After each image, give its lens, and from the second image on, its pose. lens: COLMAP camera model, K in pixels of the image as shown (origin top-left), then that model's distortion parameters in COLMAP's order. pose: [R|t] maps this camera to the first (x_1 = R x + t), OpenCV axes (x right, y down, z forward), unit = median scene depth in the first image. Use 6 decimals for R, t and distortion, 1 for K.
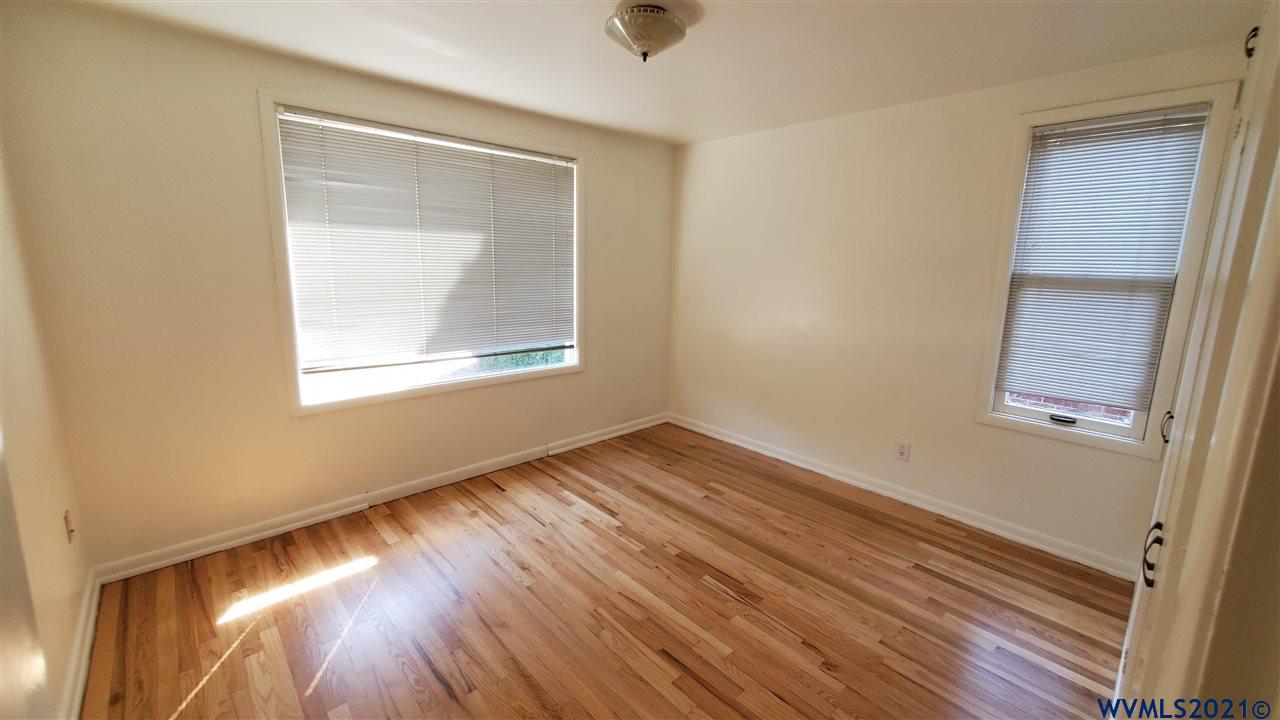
lens RADIAL K [[514.0, 0, 639.3], [0, 514.0, 354.2], [0, 0, 1]] dist [0.003588, 0.000133]
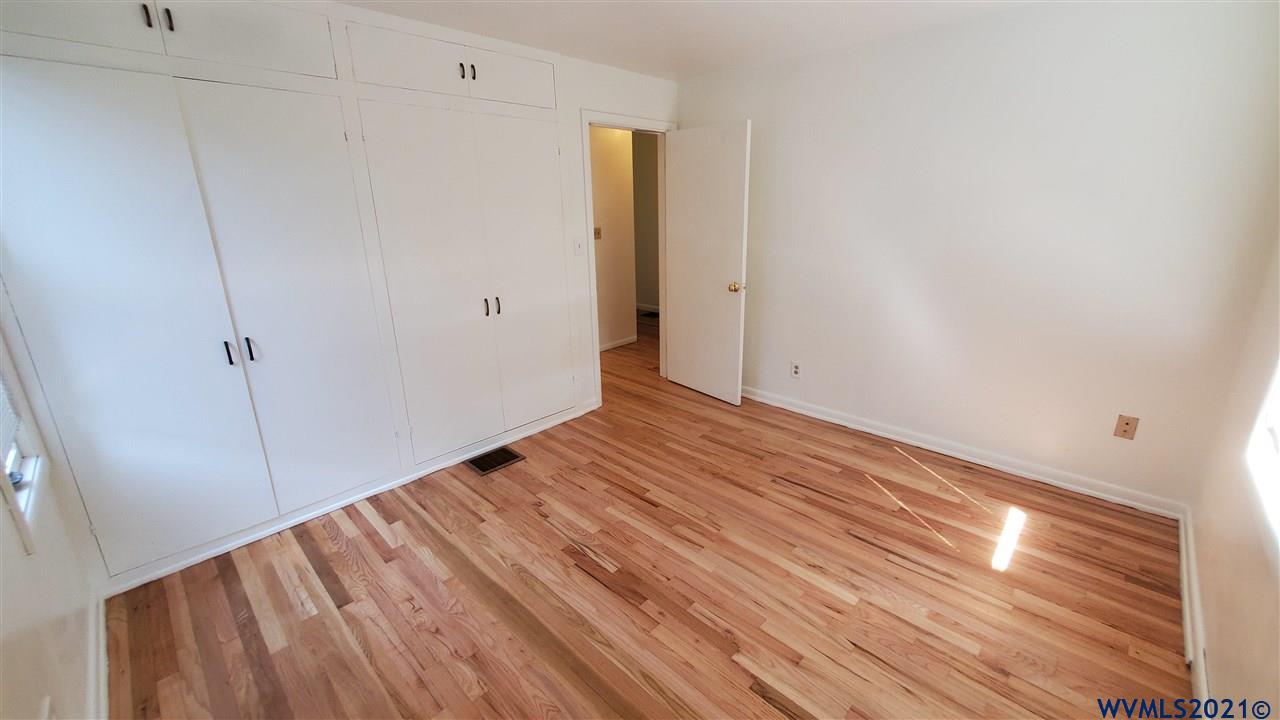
lens RADIAL K [[514.0, 0, 642.2], [0, 514.0, 356.6], [0, 0, 1]] dist [0.003588, 0.000133]
pose [[-0.998464, 0.011316, -0.054241, 0.125529], [-0.014637, 0.890280, 0.455179, -0.316887], [0.053440, 0.455273, -0.888747, 1.656626]]
